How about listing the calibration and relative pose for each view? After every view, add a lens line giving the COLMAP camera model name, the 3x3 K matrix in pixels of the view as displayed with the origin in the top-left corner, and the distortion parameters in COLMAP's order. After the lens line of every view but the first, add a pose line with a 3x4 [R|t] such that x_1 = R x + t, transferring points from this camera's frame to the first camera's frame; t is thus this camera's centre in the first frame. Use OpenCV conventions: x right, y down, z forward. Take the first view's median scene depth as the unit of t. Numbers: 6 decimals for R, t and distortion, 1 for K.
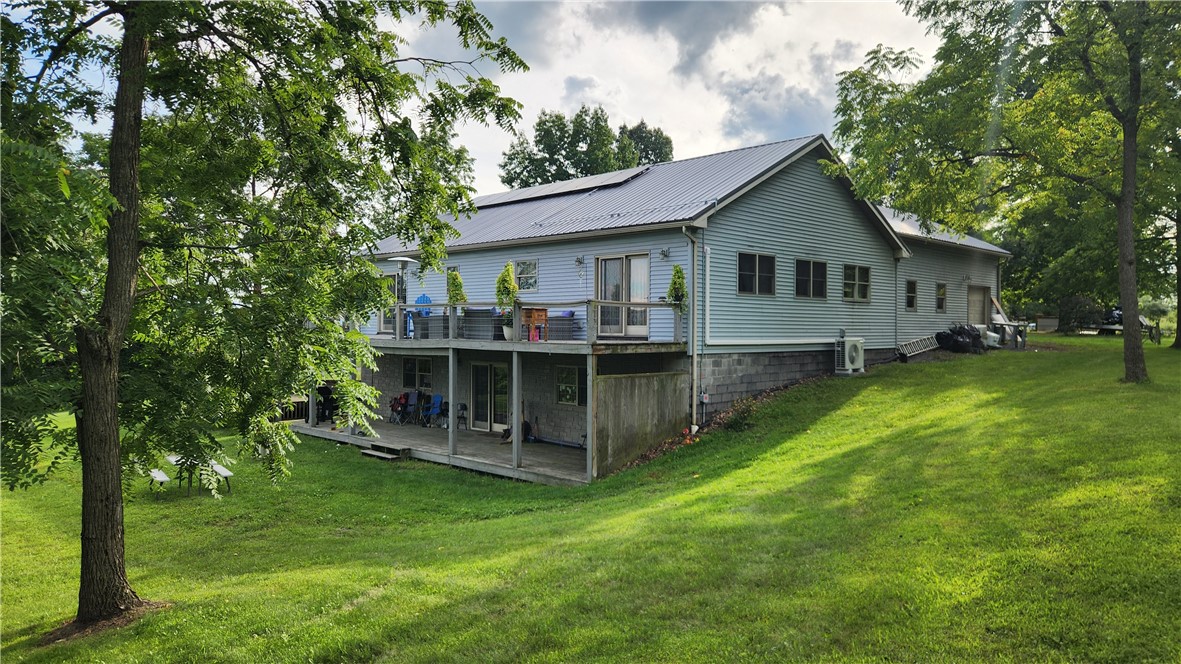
lens RADIAL K [[800.4, 0, 590.6], [0, 800.4, 327.8], [0, 0, 1]] dist [0.002438, -0.000675]
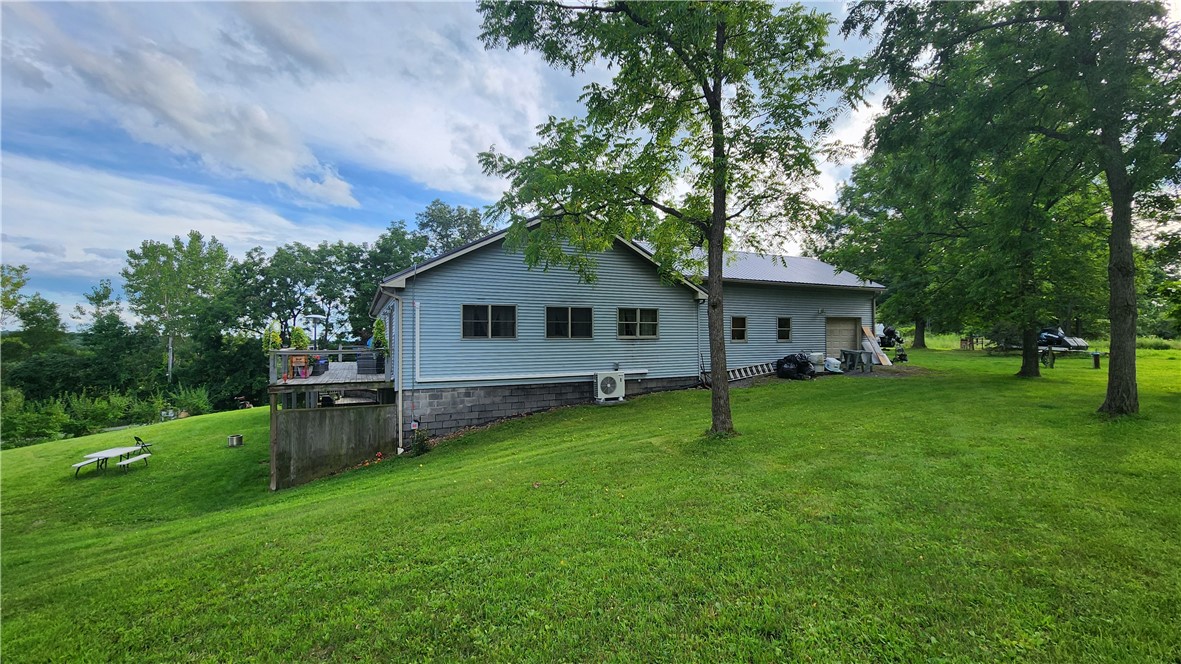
lens RADIAL K [[483.2, 0, 591.5], [0, 483.2, 336.8], [0, 0, 1]] dist [-0.002568, -0.000016]
pose [[0.946497, -0.003235, -0.322697, 0.586776], [0.004931, 0.999978, 0.004436, -0.046043], [0.322675, -0.005790, 0.946492, 0.357319]]
